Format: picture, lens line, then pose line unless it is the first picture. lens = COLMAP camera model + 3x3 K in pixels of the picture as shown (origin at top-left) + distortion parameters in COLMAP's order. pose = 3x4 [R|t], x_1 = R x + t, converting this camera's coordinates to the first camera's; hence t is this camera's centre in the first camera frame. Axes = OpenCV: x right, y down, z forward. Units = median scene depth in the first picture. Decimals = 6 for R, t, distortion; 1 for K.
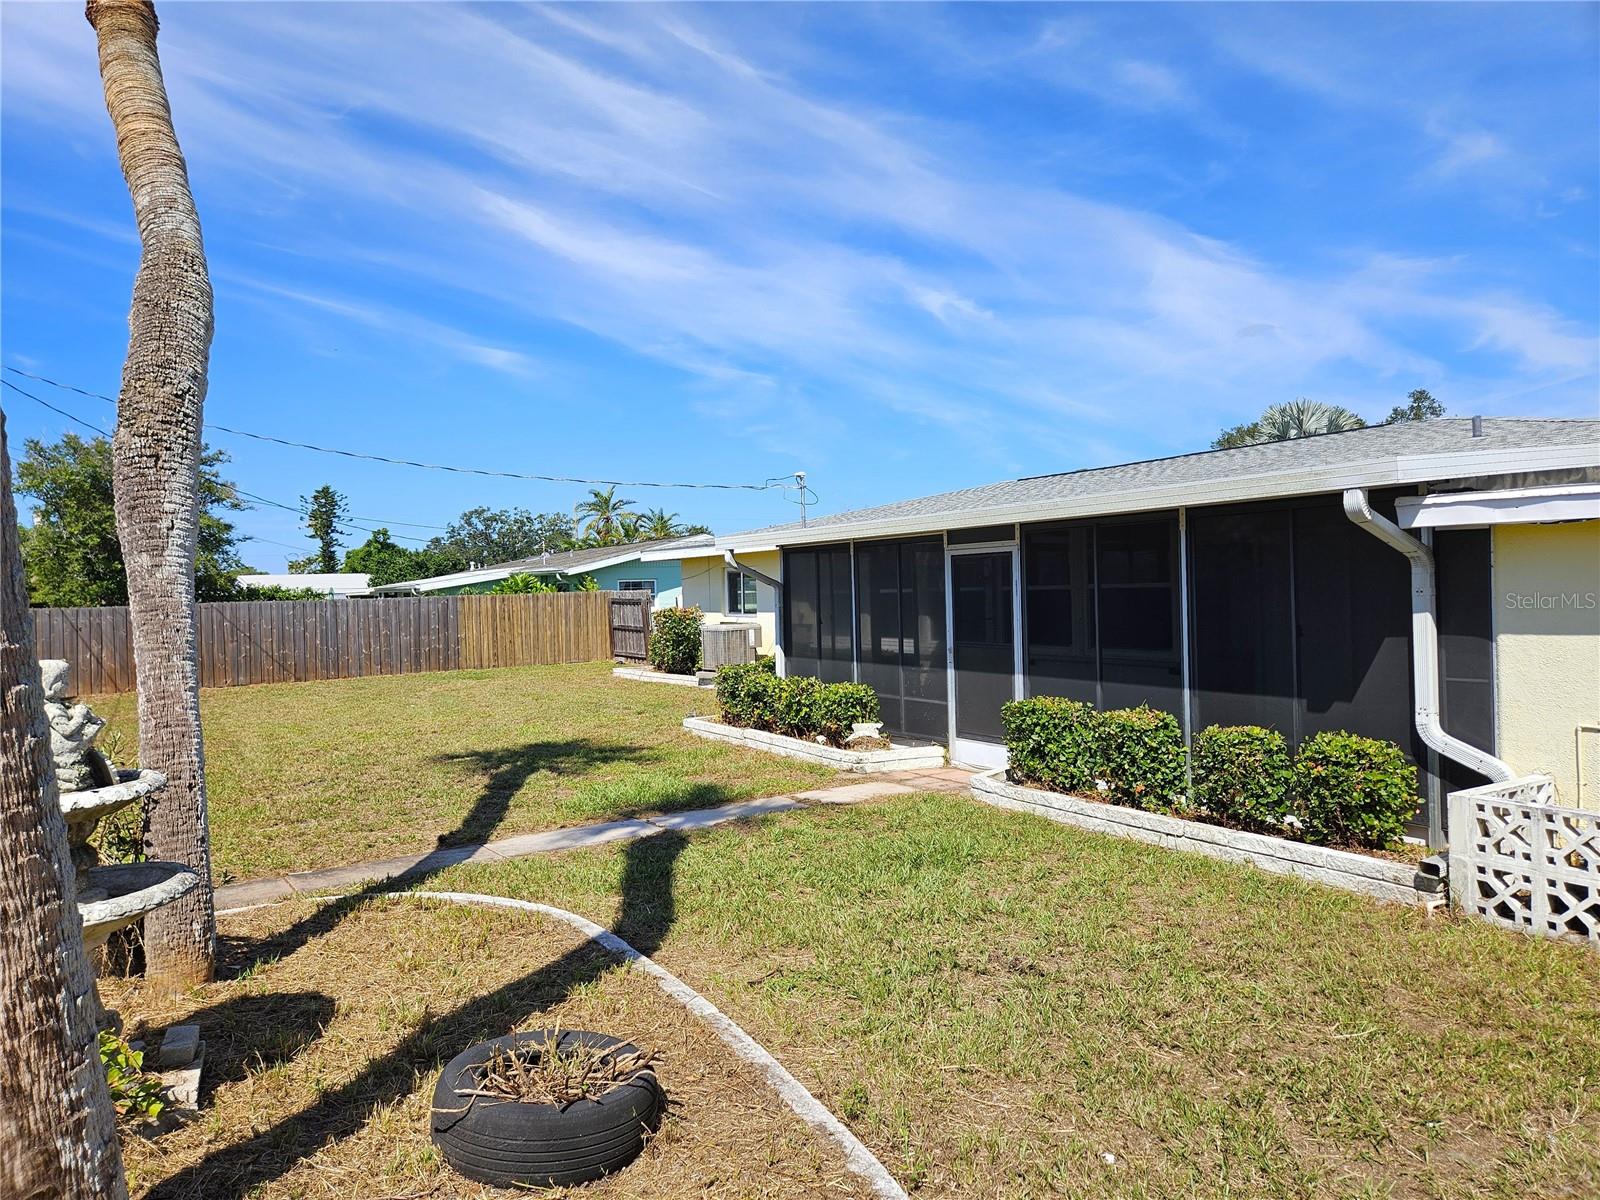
lens RADIAL K [[1078.0, 0, 800.0], [0, 1078.0, 600.0], [0, 0, 1]] dist [0.090065, -0.068259]
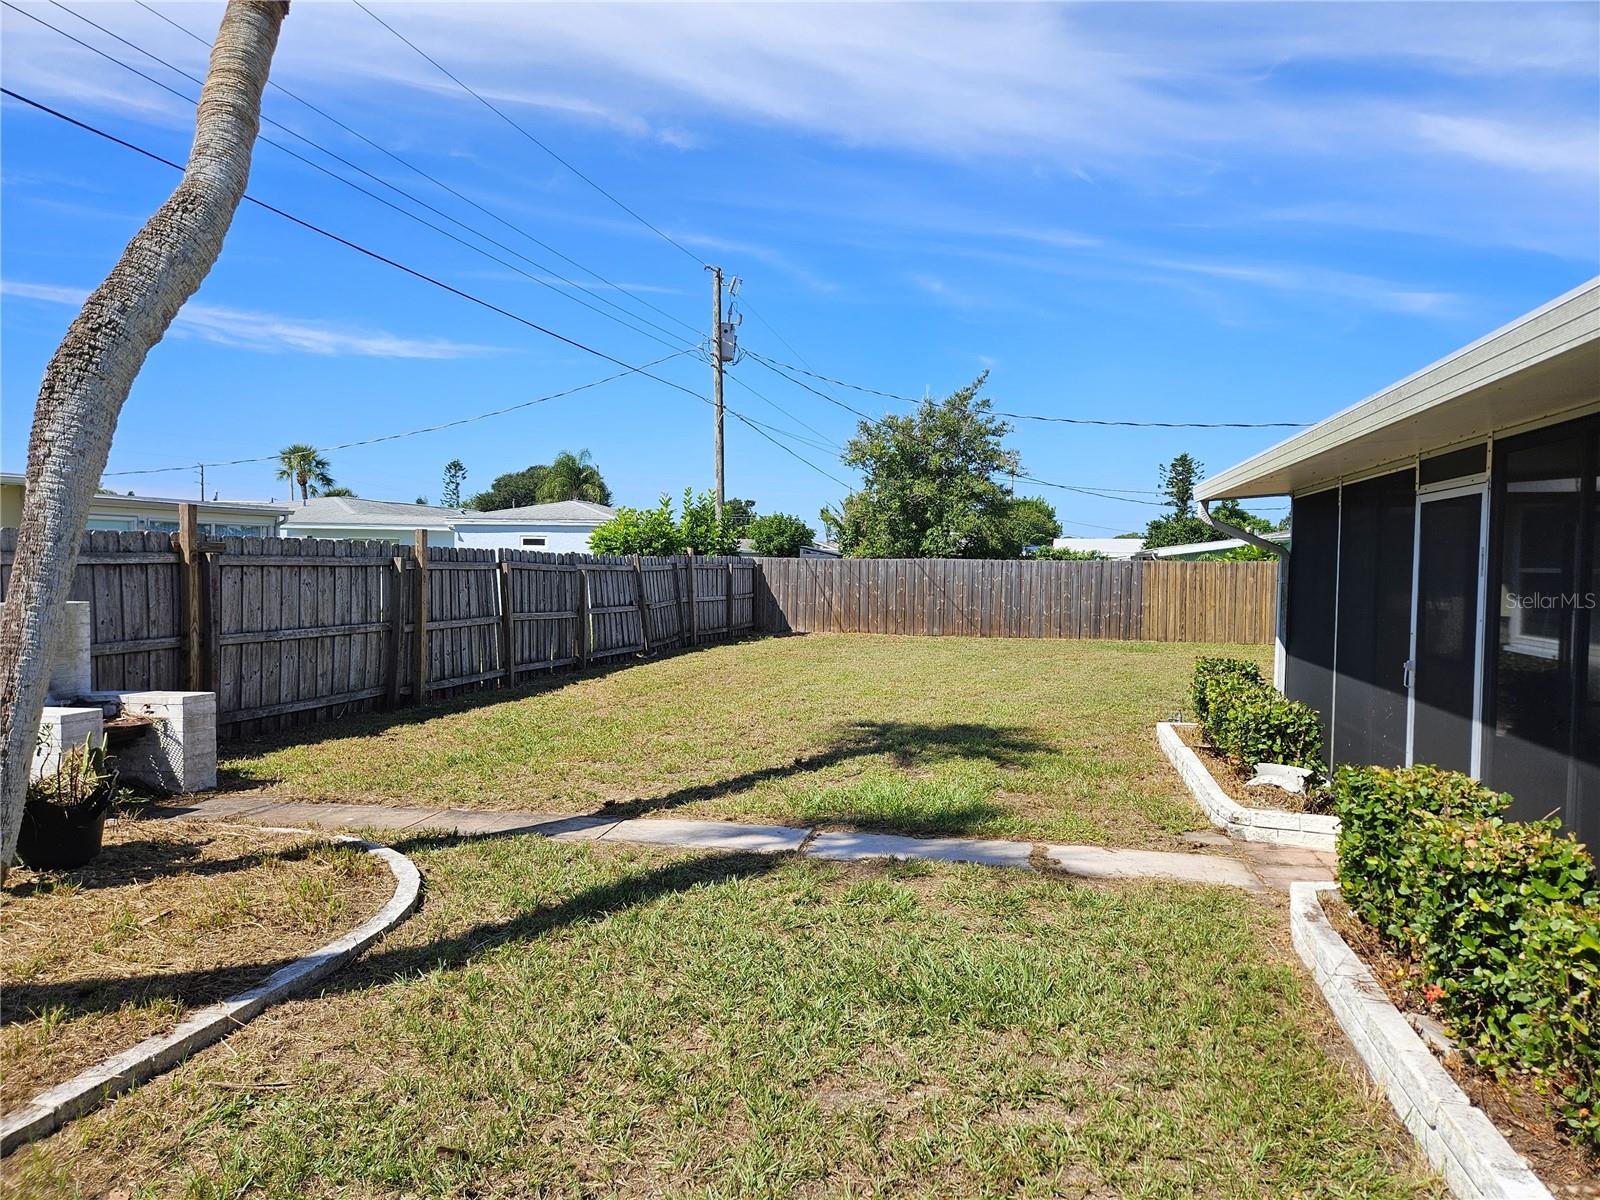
lens RADIAL K [[1078.0, 0, 800.0], [0, 1078.0, 600.0], [0, 0, 1]] dist [0.090065, -0.068259]
pose [[0.716478, 0.062143, -0.694836, 0.288686], [-0.041782, 0.998059, 0.046178, -0.002650], [0.696357, -0.004054, 0.717684, 0.313220]]
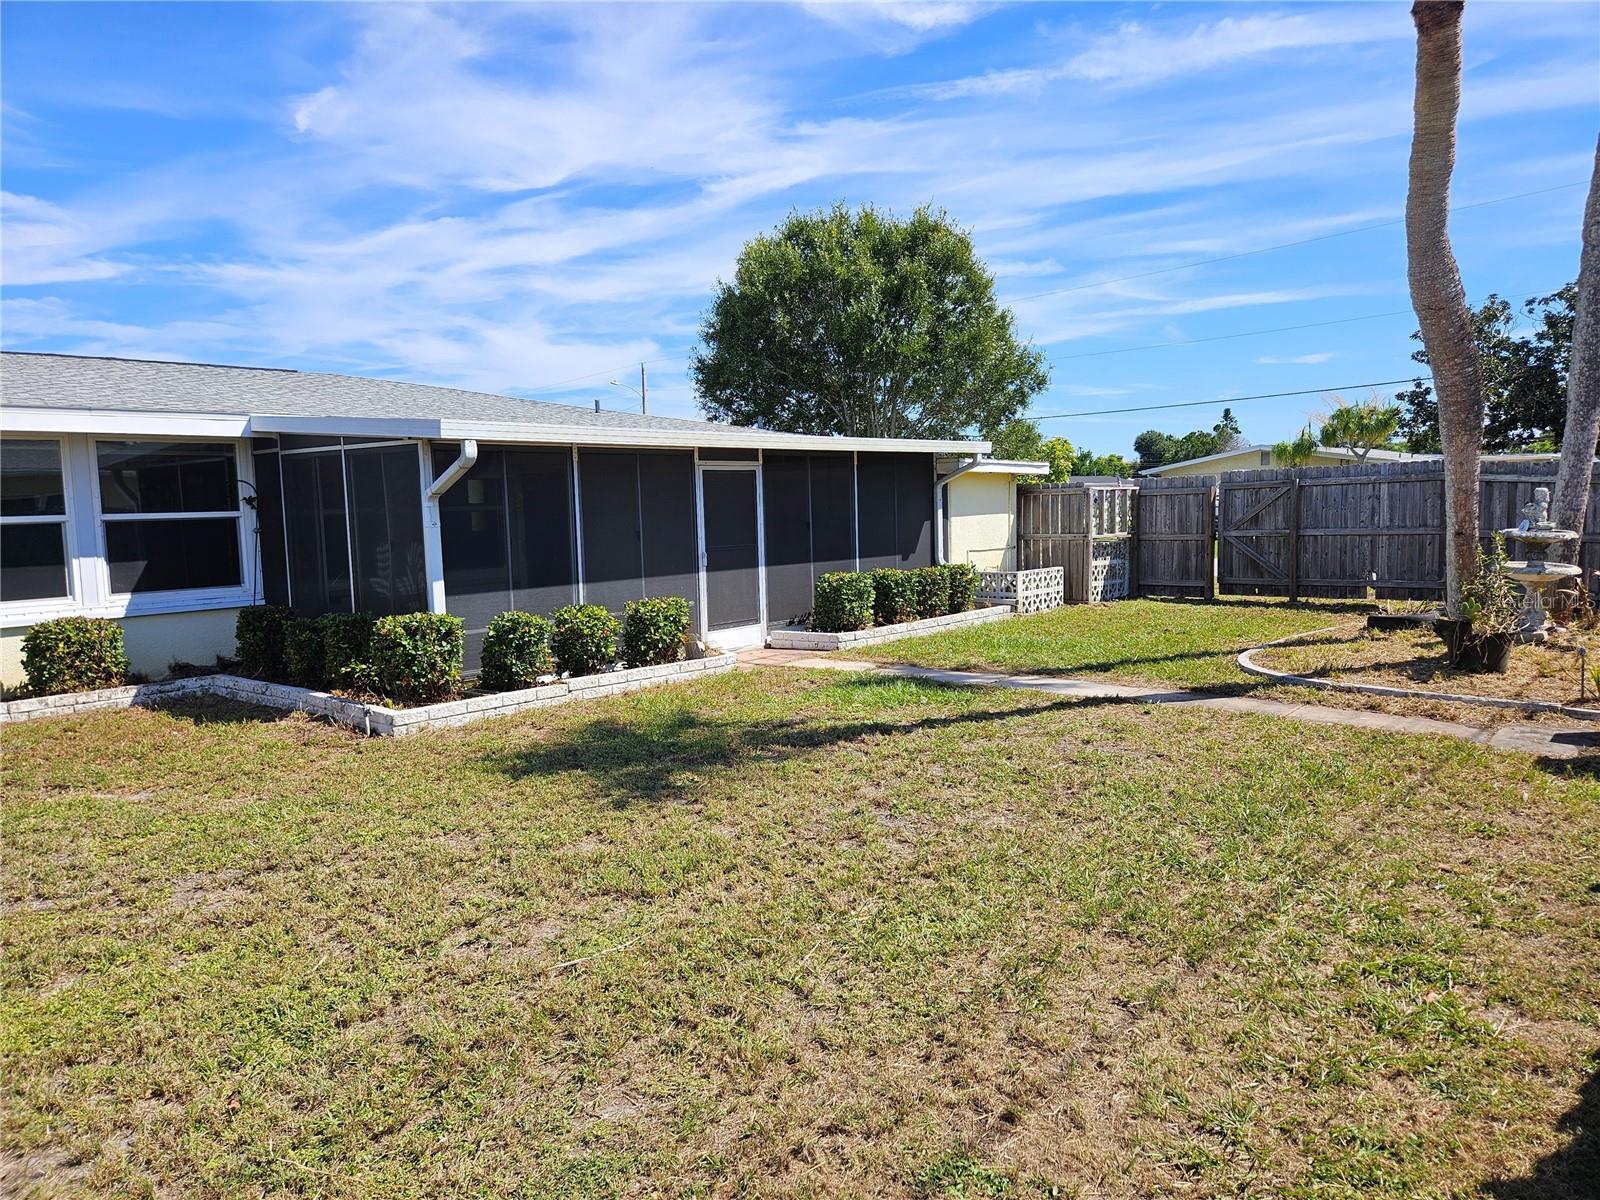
lens RADIAL K [[1078.0, 0, 800.0], [0, 1078.0, 600.0], [0, 0, 1]] dist [0.090065, -0.068259]
pose [[-0.284789, -0.068914, 0.956110, -0.885643], [0.034425, 0.996034, 0.082046, 0.003921], [-0.957972, 0.056280, -0.281287, 1.122979]]
